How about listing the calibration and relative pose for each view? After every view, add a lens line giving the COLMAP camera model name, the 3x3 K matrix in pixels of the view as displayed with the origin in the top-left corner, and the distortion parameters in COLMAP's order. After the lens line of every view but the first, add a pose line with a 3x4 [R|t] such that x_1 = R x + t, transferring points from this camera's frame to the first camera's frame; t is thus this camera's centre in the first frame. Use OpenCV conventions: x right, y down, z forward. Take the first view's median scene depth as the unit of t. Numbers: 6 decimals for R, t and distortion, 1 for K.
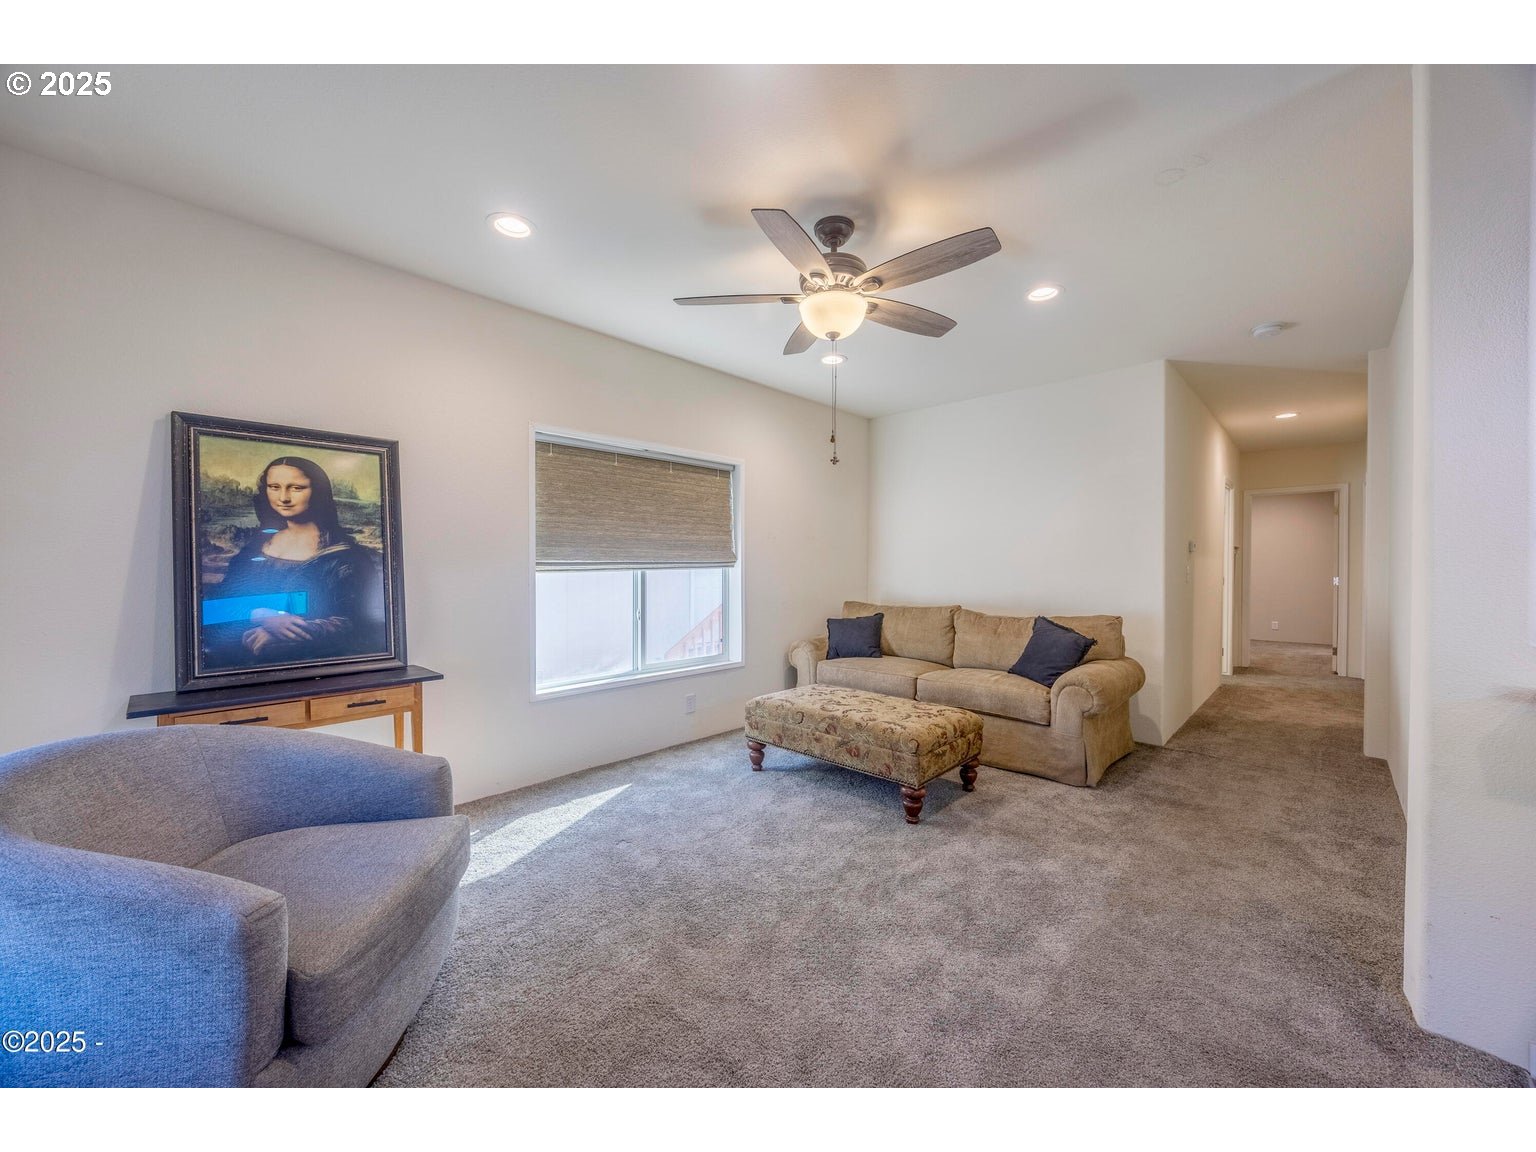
lens RADIAL K [[588.2, 0, 770.0], [0, 588.2, 574.4], [0, 0, 1]] dist [-0.002714, -0.000256]
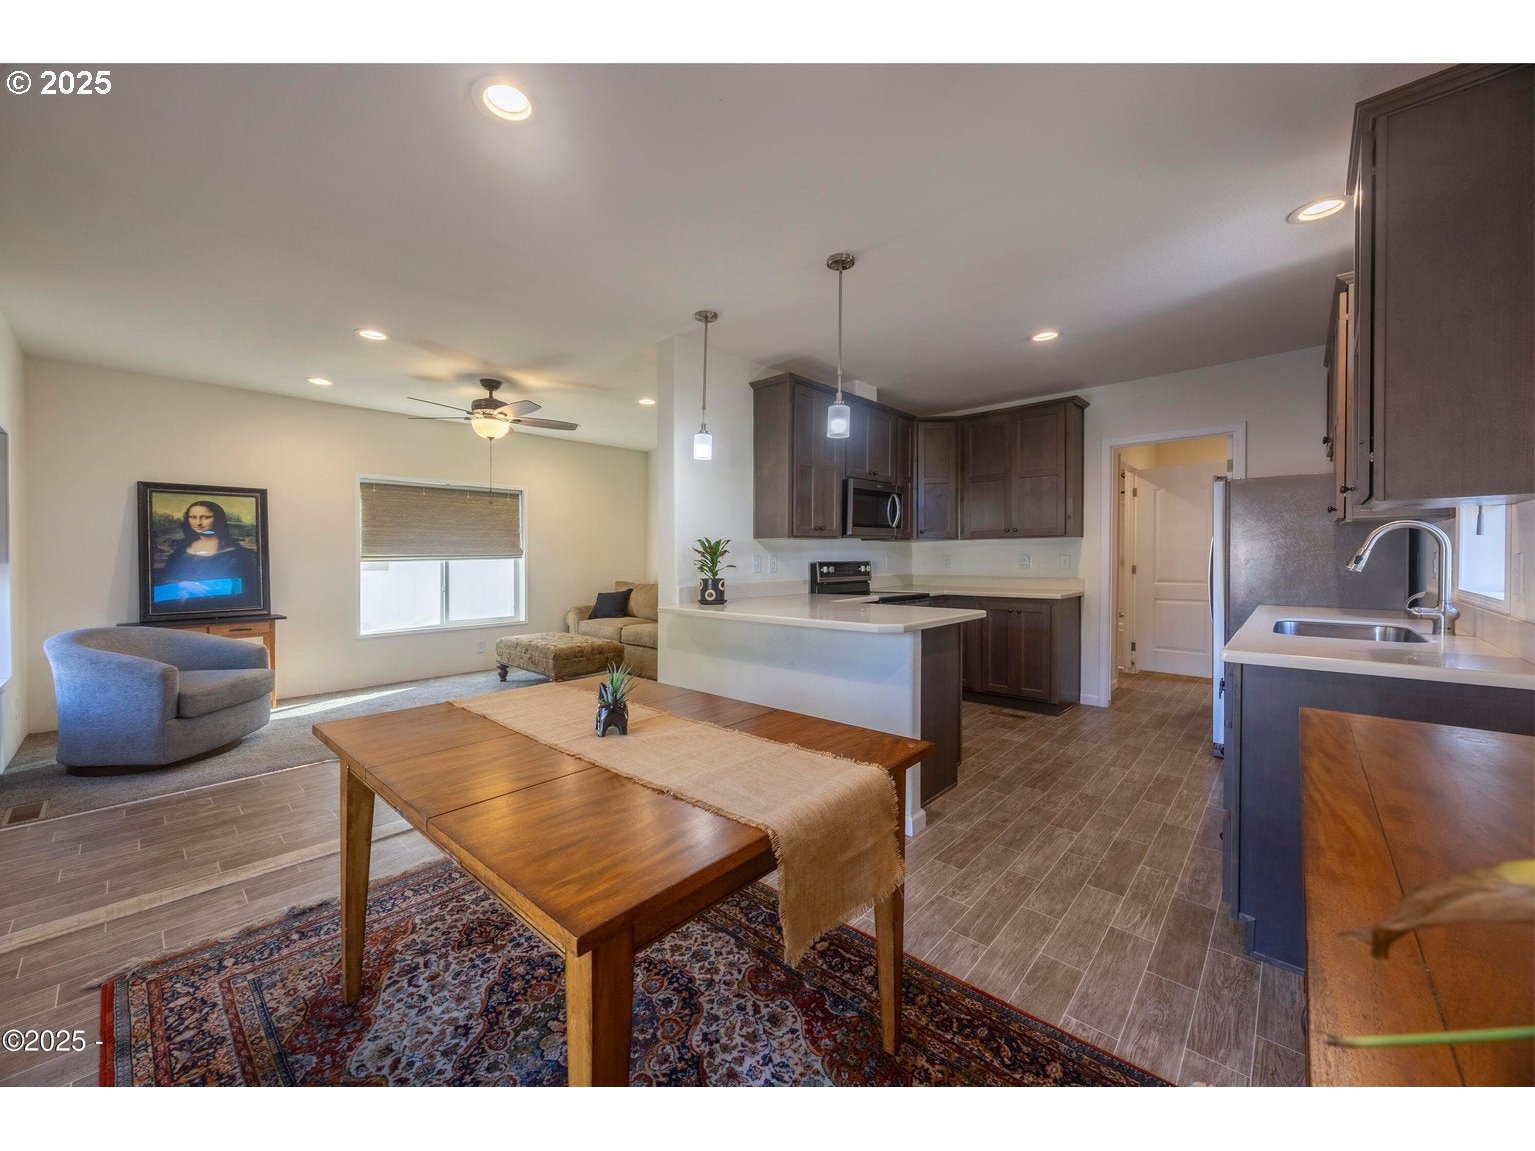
lens RADIAL K [[587.8, 0, 769.5], [0, 587.8, 573.9], [0, 0, 1]] dist [-0.002714, -0.000256]
pose [[0.999674, -0.005183, 0.024991, 0.841844], [0.004801, 0.999871, 0.015323, 0.011649], [-0.025067, -0.015198, 0.999570, -0.818984]]
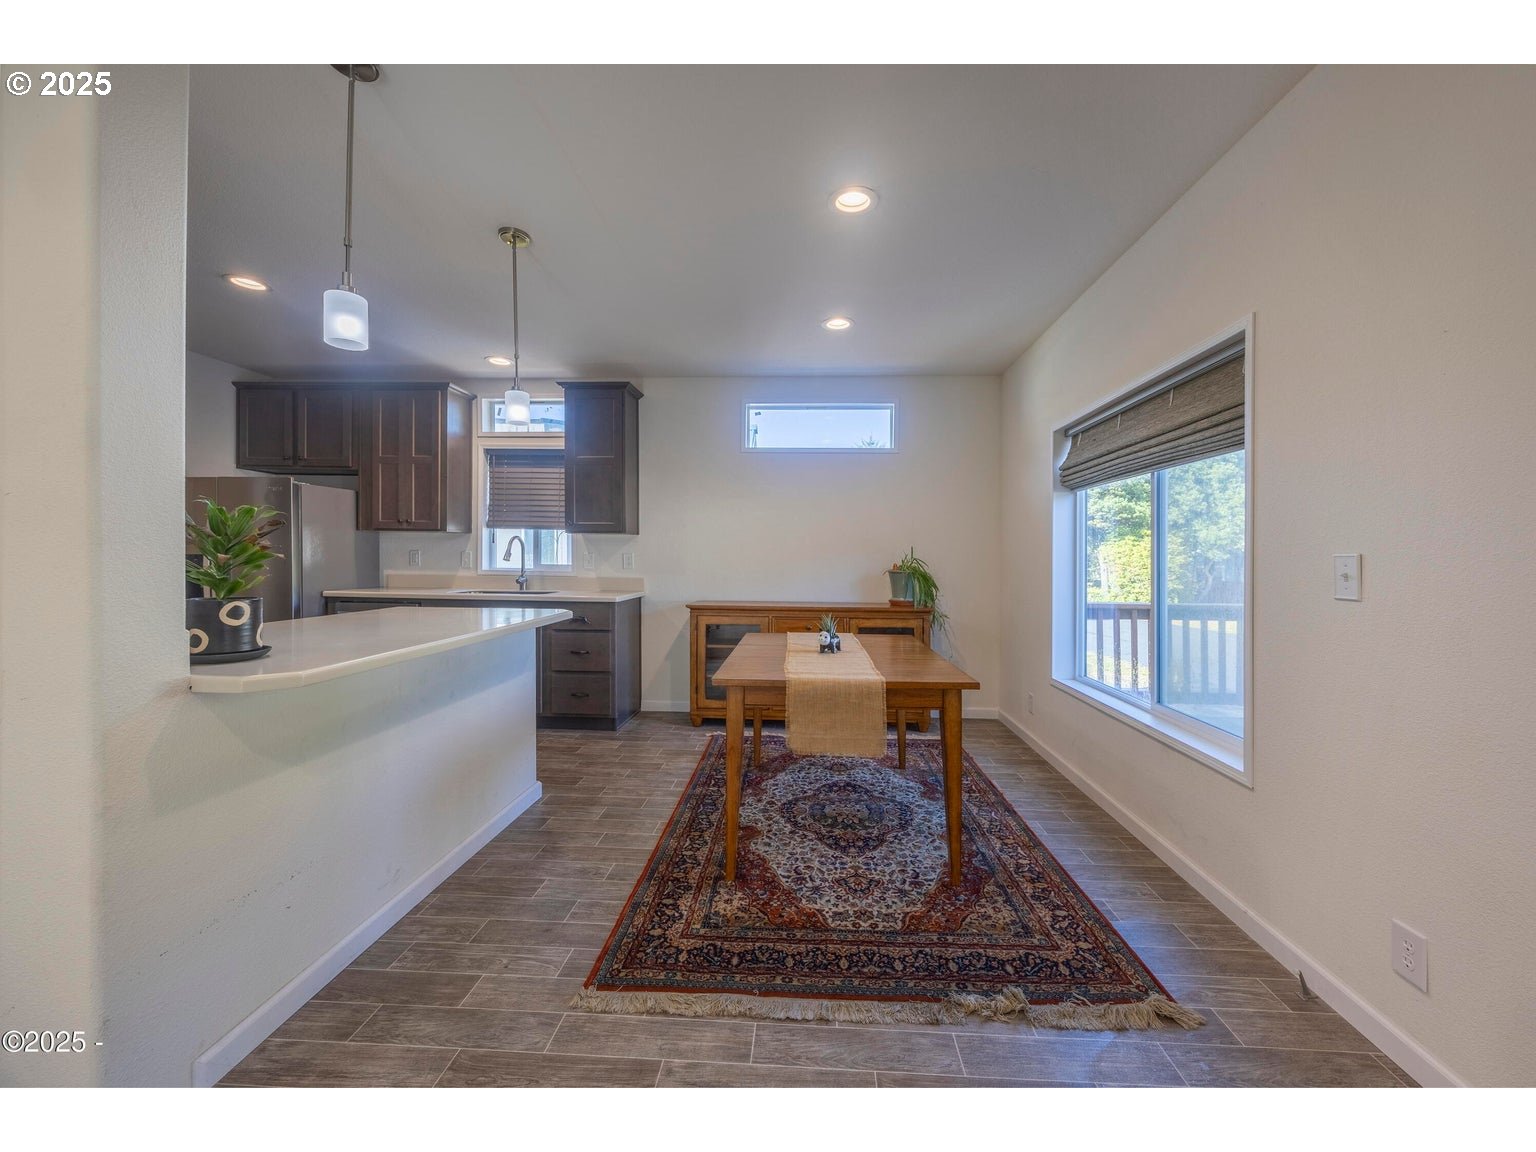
lens RADIAL K [[586.9, 0, 800.2], [0, 586.9, 556.1], [0, 0, 1]] dist [-0.000598, 0.000066]
pose [[-0.670483, -0.007887, 0.741883, -0.017464], [-0.003482, 0.999966, 0.007483, -0.001206], [-0.741917, 0.002434, -0.670488, 0.470764]]
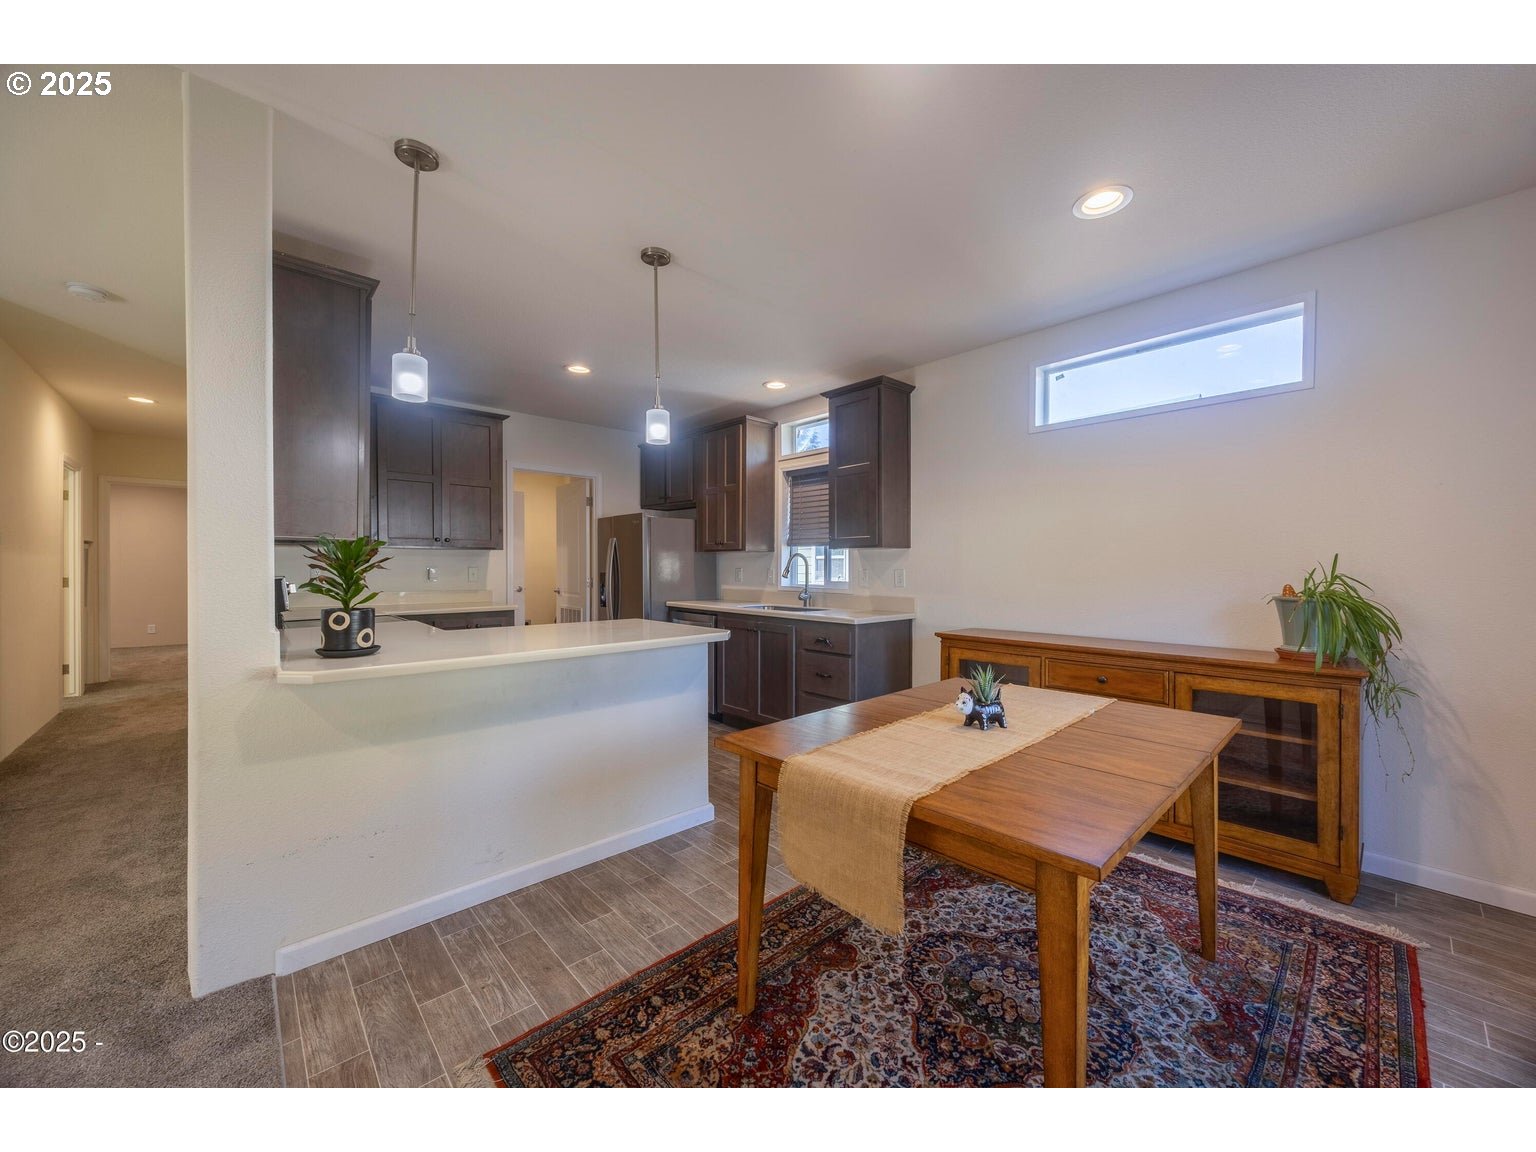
lens RADIAL K [[588.2, 0, 770.0], [0, 588.2, 574.4], [0, 0, 1]] dist [-0.002714, -0.000256]
pose [[0.056596, -0.012320, 0.998321, 0.050792], [0.008573, 0.999893, 0.011853, -0.003045], [-0.998360, 0.007888, 0.056696, -0.055834]]
